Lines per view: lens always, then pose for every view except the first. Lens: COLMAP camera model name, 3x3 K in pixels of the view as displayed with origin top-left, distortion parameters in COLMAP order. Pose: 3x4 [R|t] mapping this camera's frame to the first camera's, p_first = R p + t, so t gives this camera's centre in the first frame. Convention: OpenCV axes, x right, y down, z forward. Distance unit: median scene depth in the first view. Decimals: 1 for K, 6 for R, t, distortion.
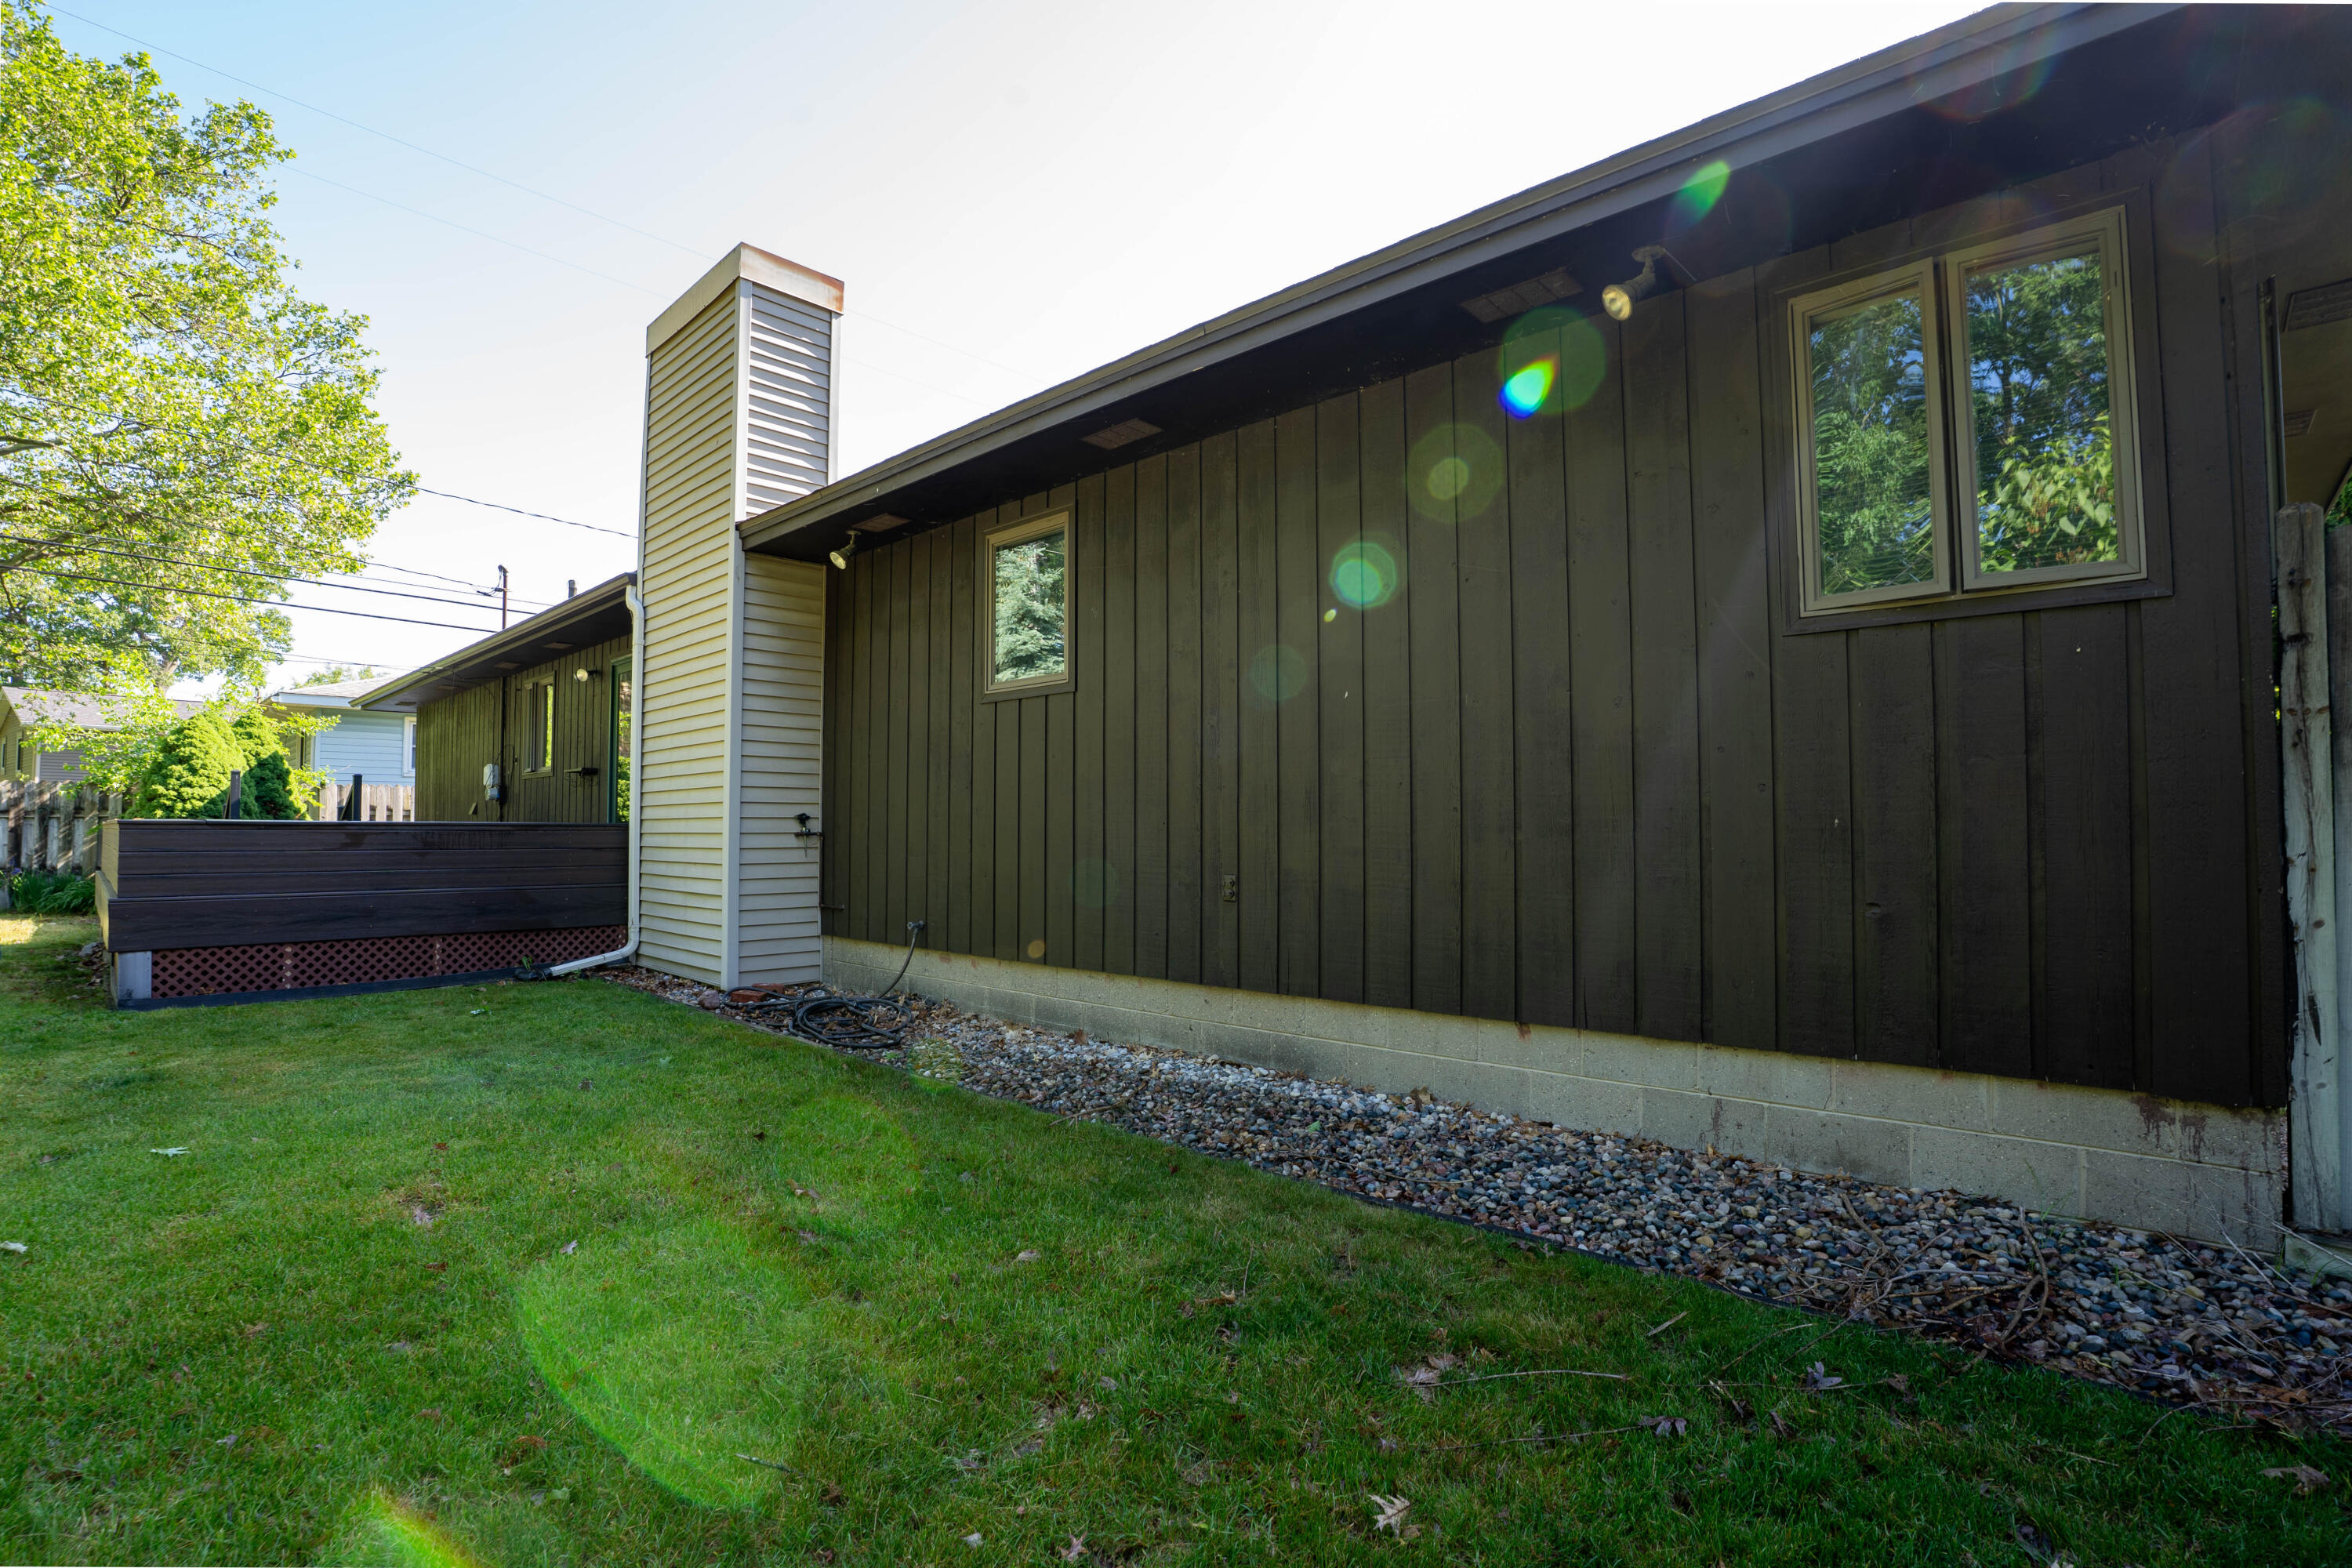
lens RADIAL K [[1080.2, 0, 1173.7], [0, 1080.2, 790.7], [0, 0, 1]] dist [-0.074673, 0.020978]
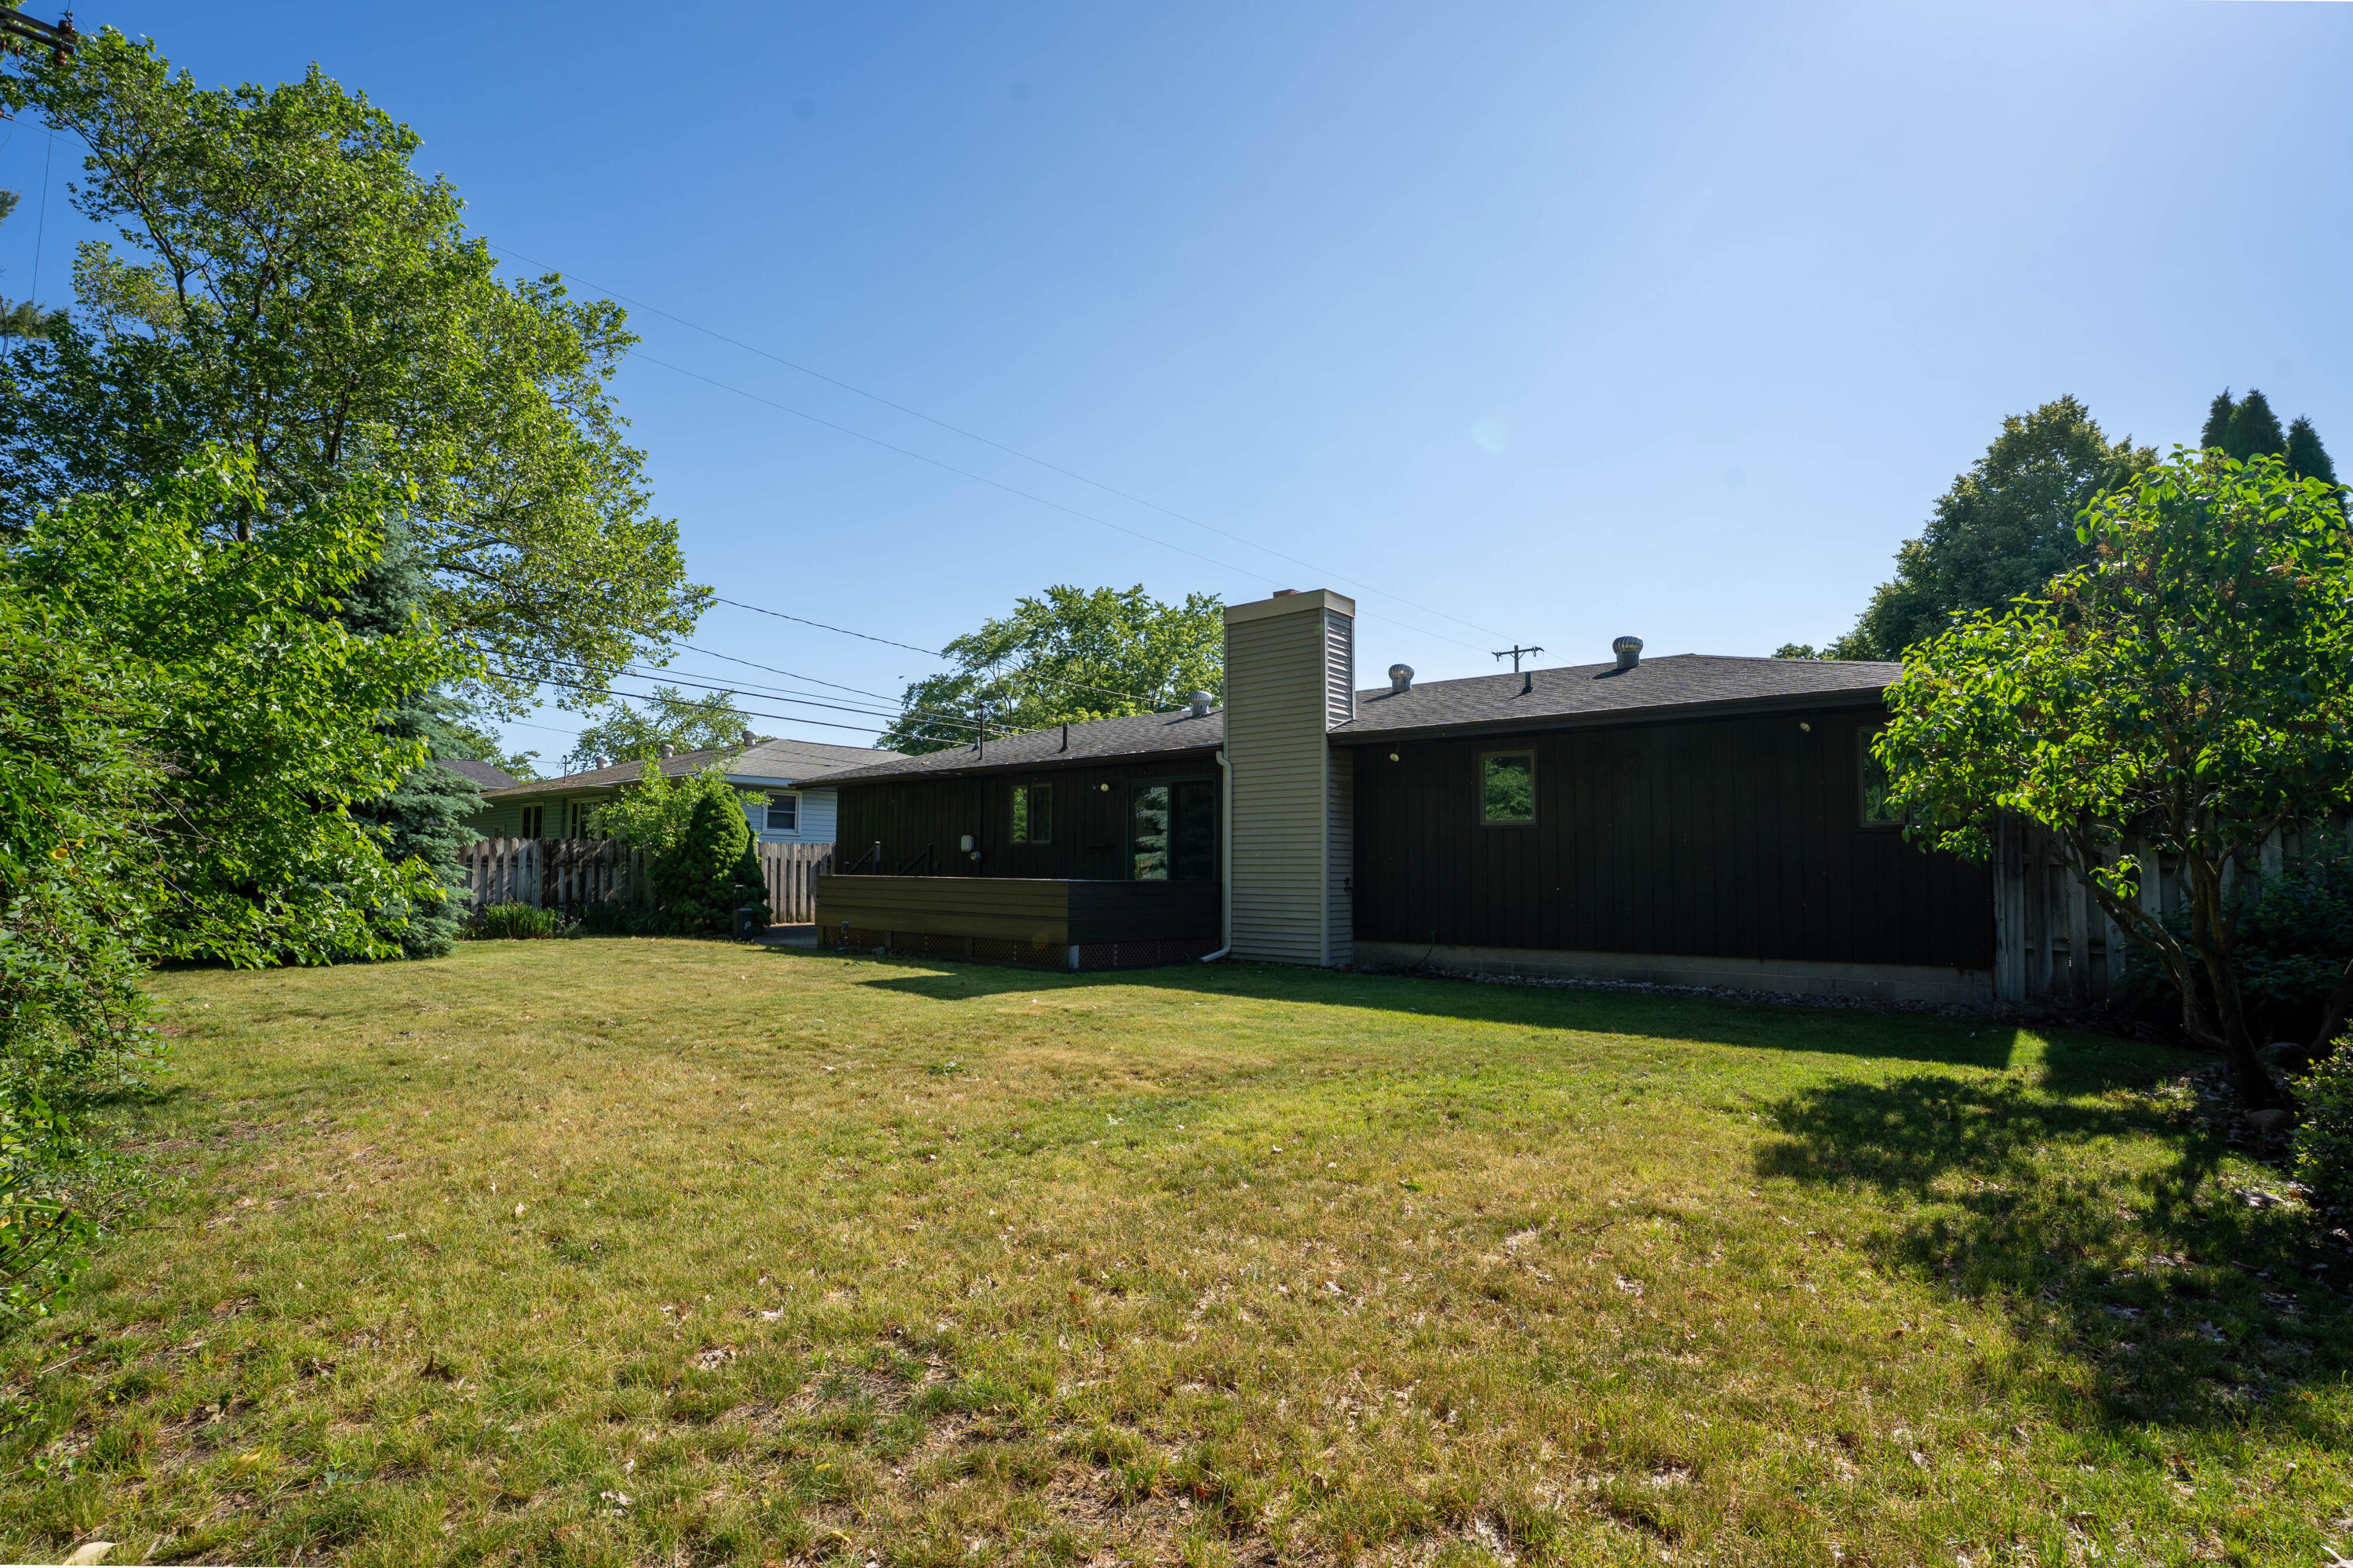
lens RADIAL K [[1080.5, 0, 1174.2], [0, 1080.5, 790.7], [0, 0, 1]] dist [-0.074673, 0.020978]
pose [[0.999126, 0.013926, 0.039408, -0.736321], [-0.012323, 0.999098, -0.040644, -0.053374], [-0.039939, 0.040123, 0.998396, -0.963519]]
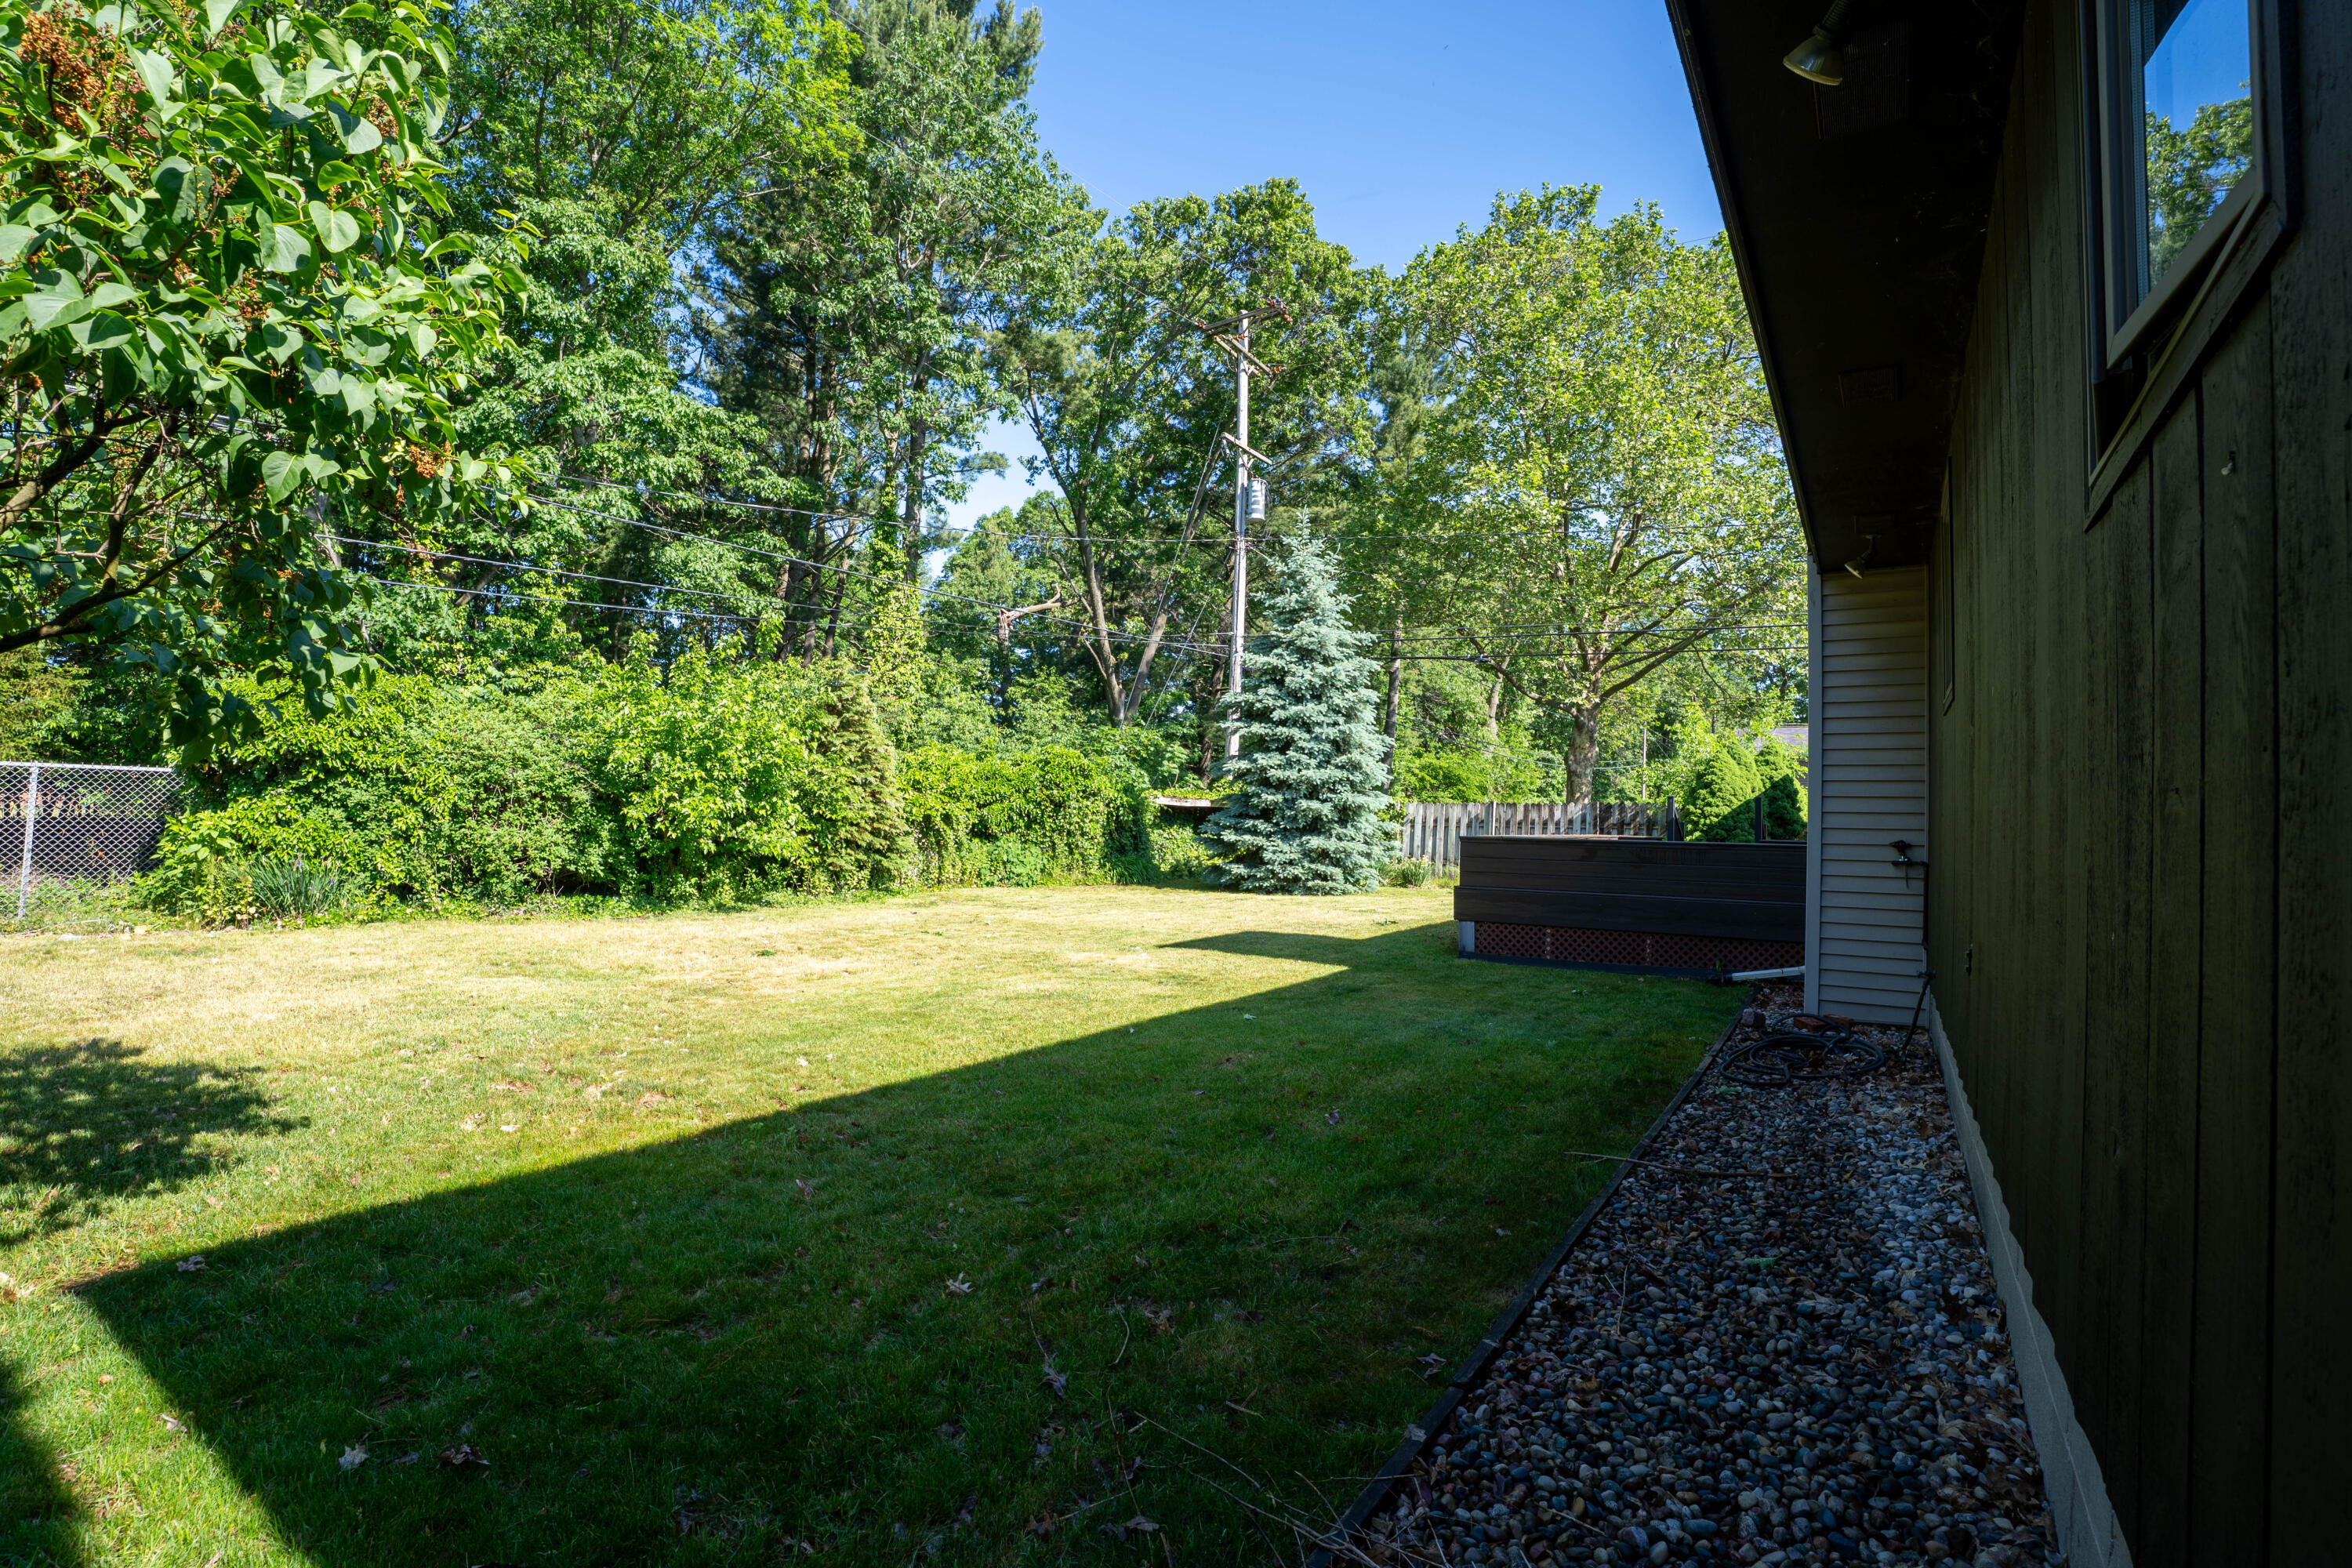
lens RADIAL K [[1080.2, 0, 1173.7], [0, 1080.2, 790.7], [0, 0, 1]] dist [-0.074673, 0.020978]
pose [[0.171467, -0.019828, -0.984990, 0.423603], [0.010282, 0.999779, -0.018336, -0.011124], [0.985136, -0.006983, 0.171633, 0.231254]]
